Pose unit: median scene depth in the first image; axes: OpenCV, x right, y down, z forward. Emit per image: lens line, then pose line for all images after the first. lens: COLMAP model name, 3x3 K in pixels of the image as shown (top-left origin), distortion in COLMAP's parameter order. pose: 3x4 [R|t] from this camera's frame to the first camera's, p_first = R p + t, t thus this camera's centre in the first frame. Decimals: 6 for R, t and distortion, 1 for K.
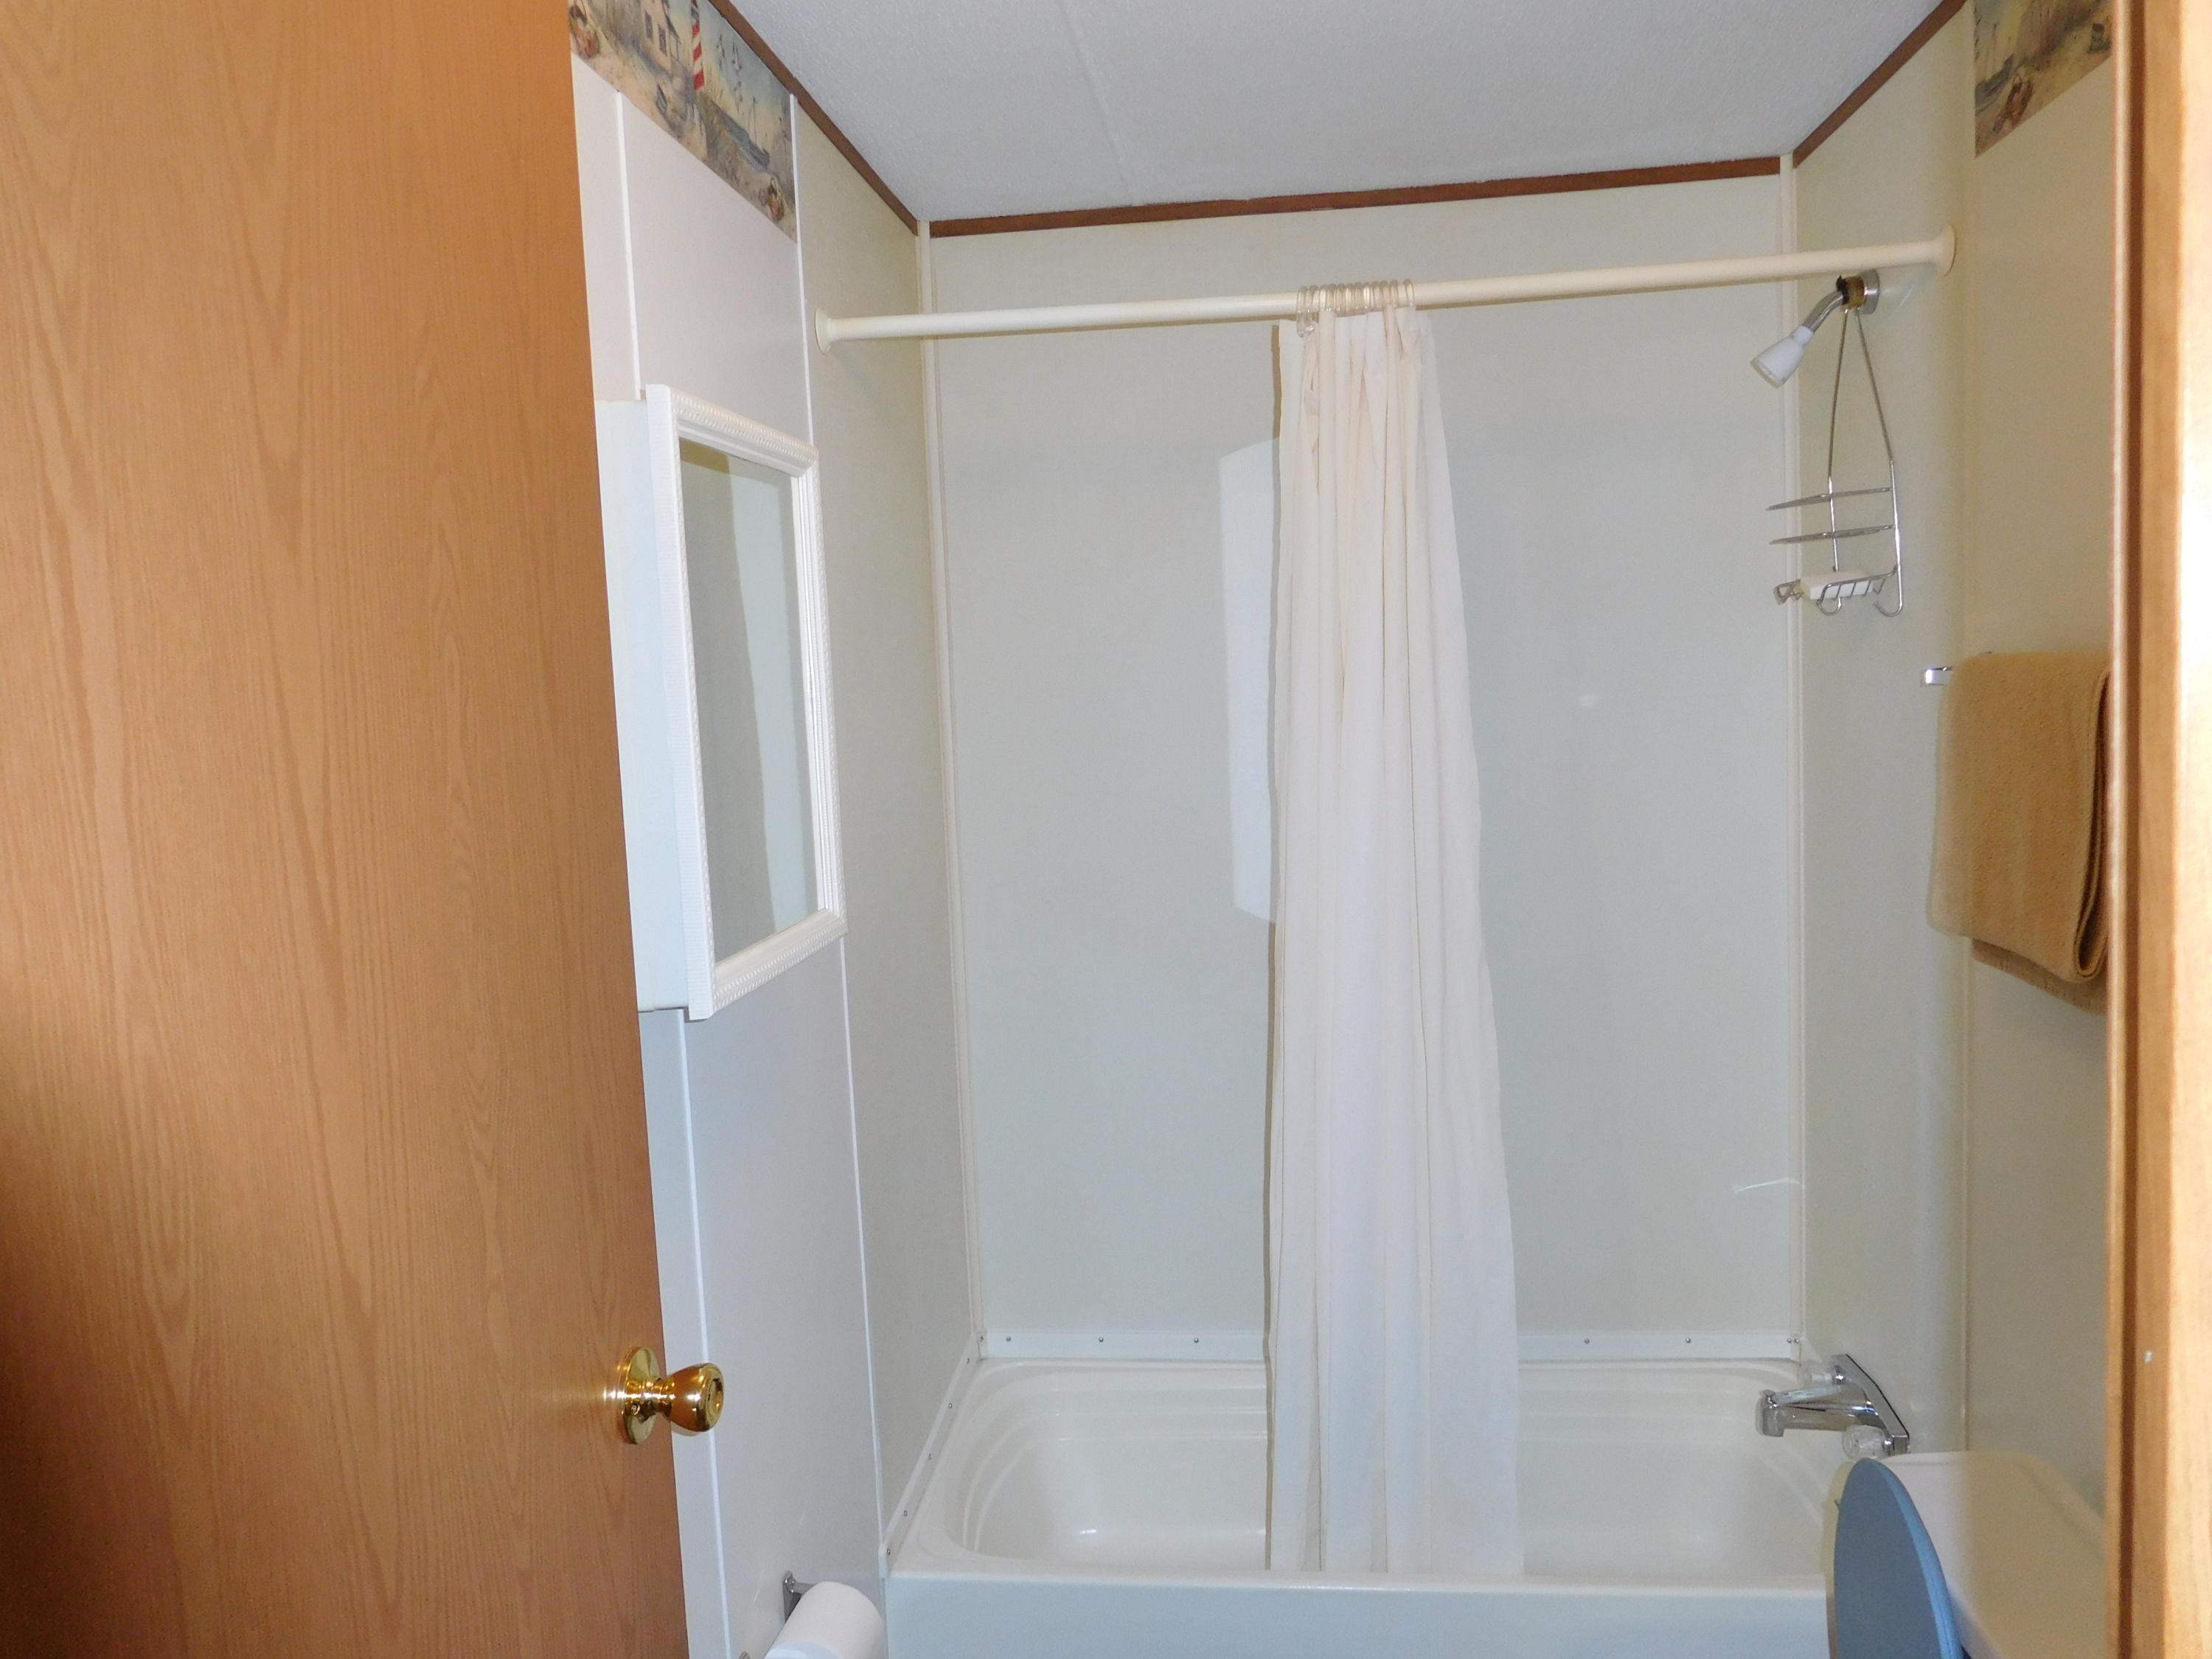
lens RADIAL K [[1675.0, 0, 1114.2], [0, 1675.0, 839.0], [0, 0, 1]] dist [-0.011377, 0.009669]
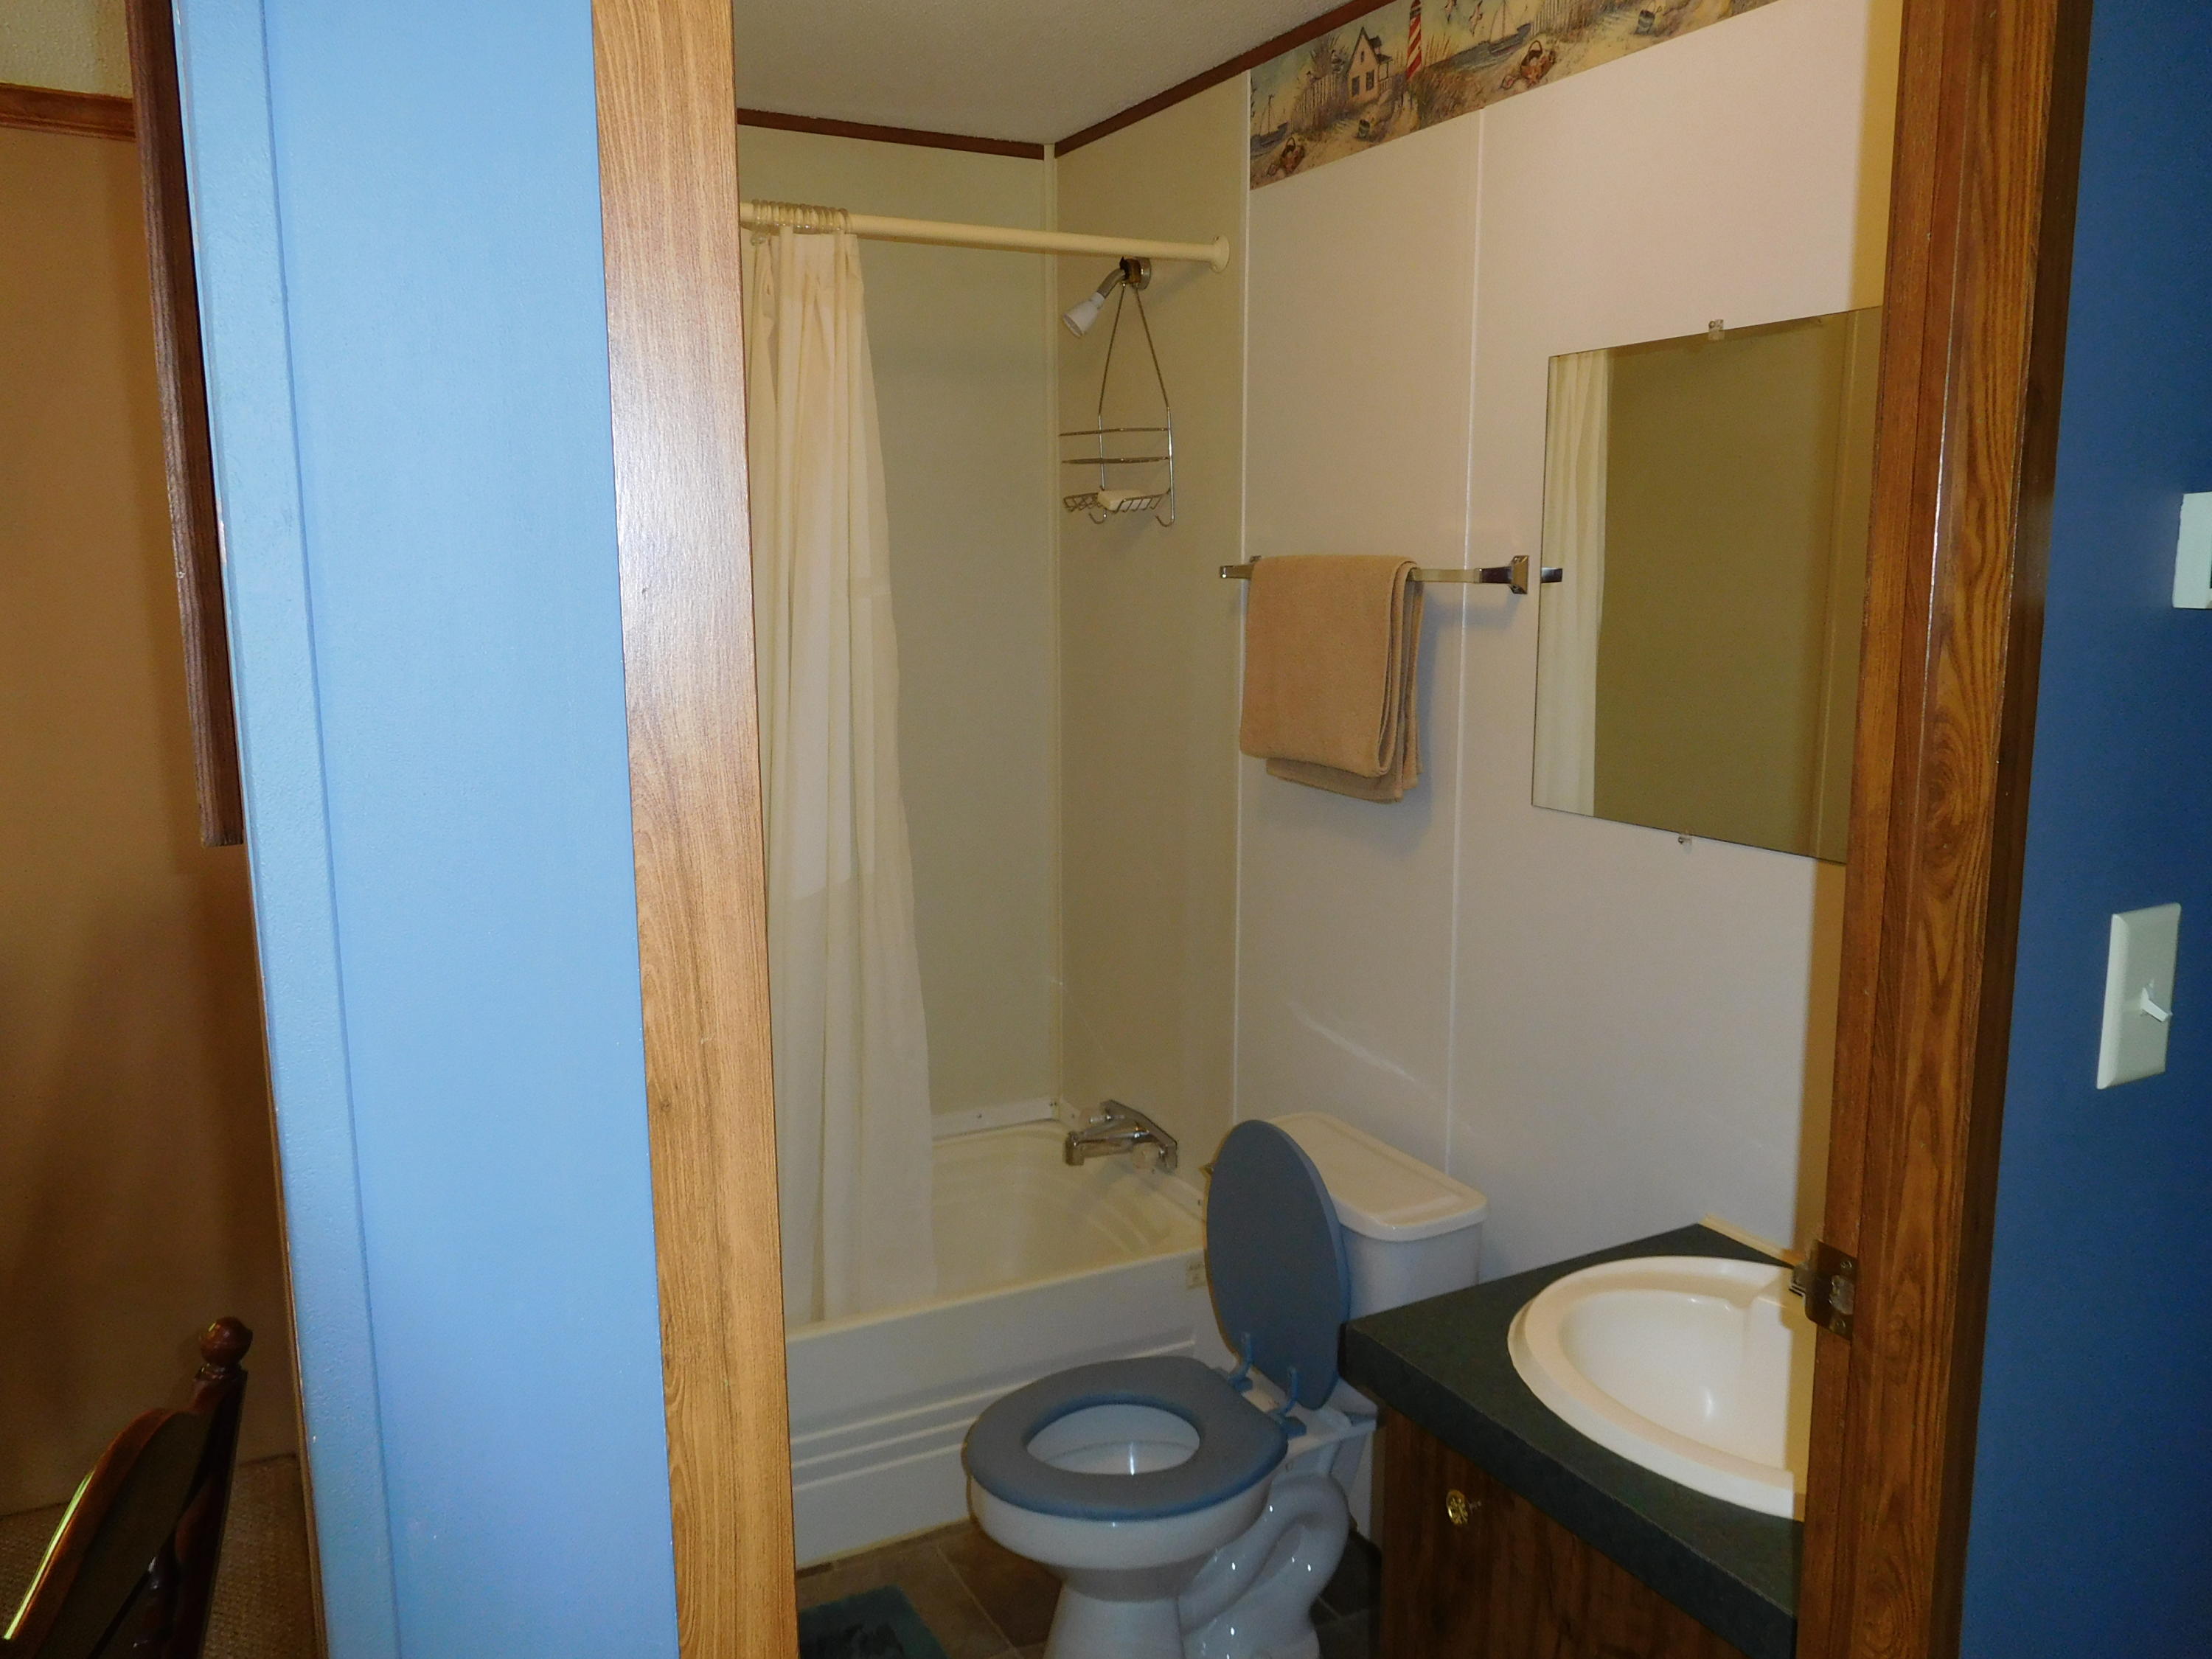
lens RADIAL K [[1675.0, 0, 1104.9], [0, 1675.0, 831.9], [0, 0, 1]] dist [-0.011377, 0.009669]
pose [[0.832840, -0.039745, 0.552085, -0.311551], [0.012745, 0.998531, 0.052659, 0.036888], [-0.553367, -0.036820, 0.832123, -0.079719]]
